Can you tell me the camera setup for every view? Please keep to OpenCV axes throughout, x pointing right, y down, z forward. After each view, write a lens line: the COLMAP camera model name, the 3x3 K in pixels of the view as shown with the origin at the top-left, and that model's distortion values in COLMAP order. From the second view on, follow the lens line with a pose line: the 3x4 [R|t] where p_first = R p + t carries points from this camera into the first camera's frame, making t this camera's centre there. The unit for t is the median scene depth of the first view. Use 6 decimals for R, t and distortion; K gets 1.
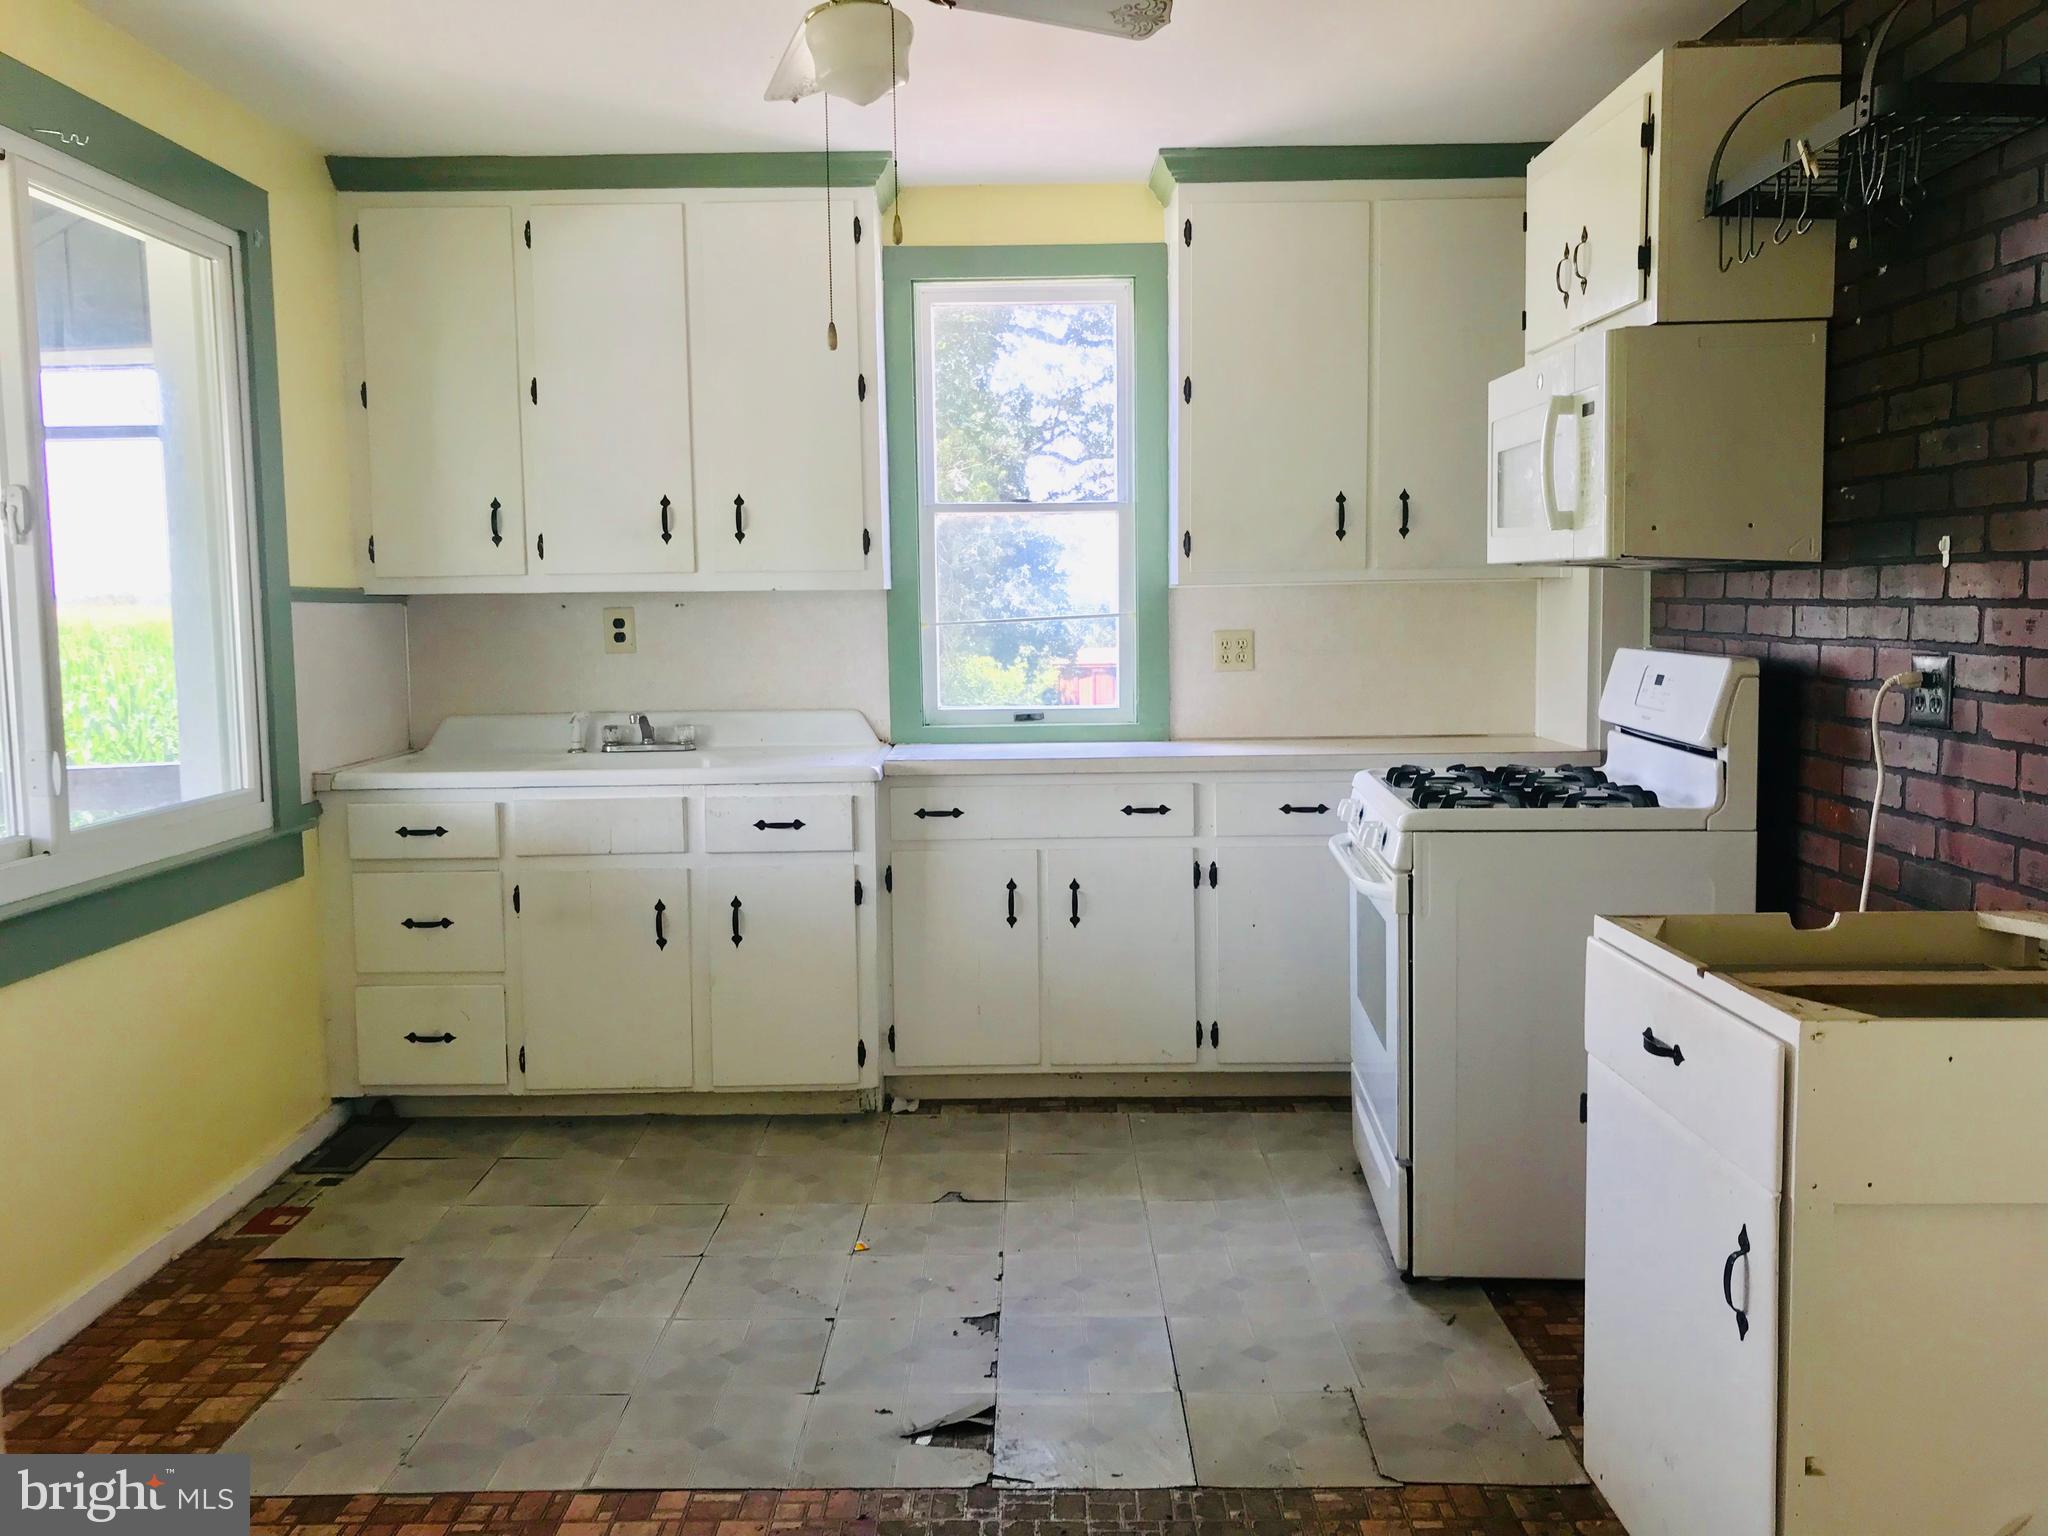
lens RADIAL K [[1687.6, 0, 1017.7], [0, 1687.6, 743.4], [0, 0, 1]] dist [0.005703, -0.007188]
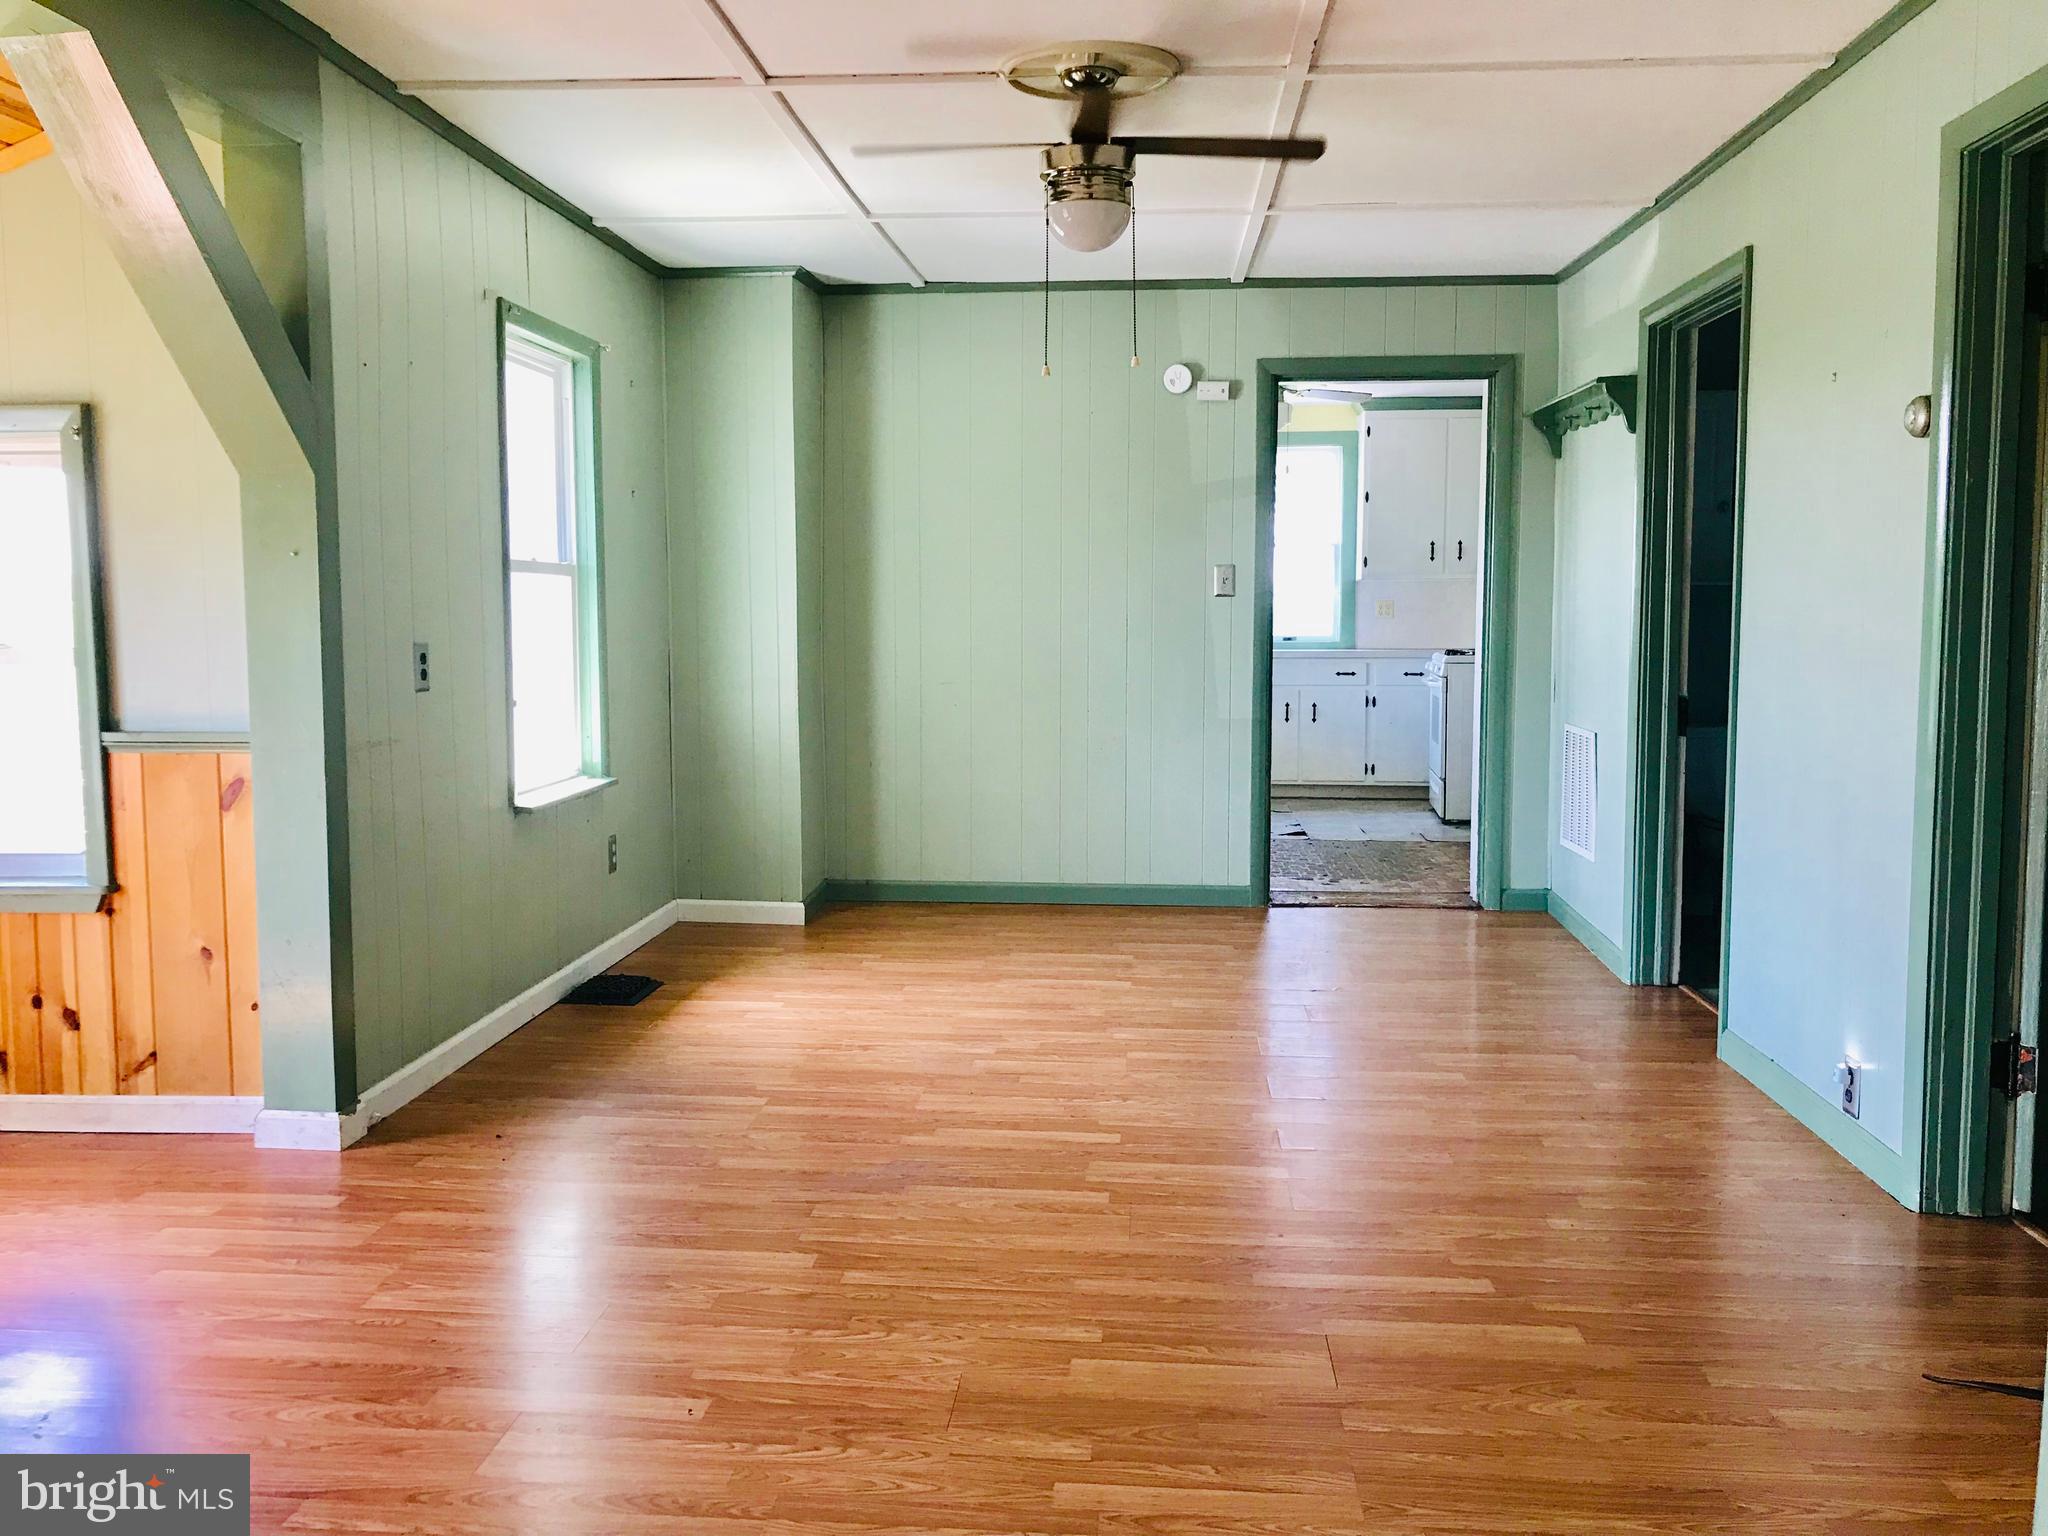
lens RADIAL K [[1687.6, 0, 1017.7], [0, 1687.6, 743.4], [0, 0, 1]] dist [0.005703, -0.007188]
pose [[0.997281, 0.022324, -0.070225, -0.218116], [-0.021903, 0.999737, 0.006754, 0.130887], [0.070357, -0.005198, 0.997508, -1.421760]]
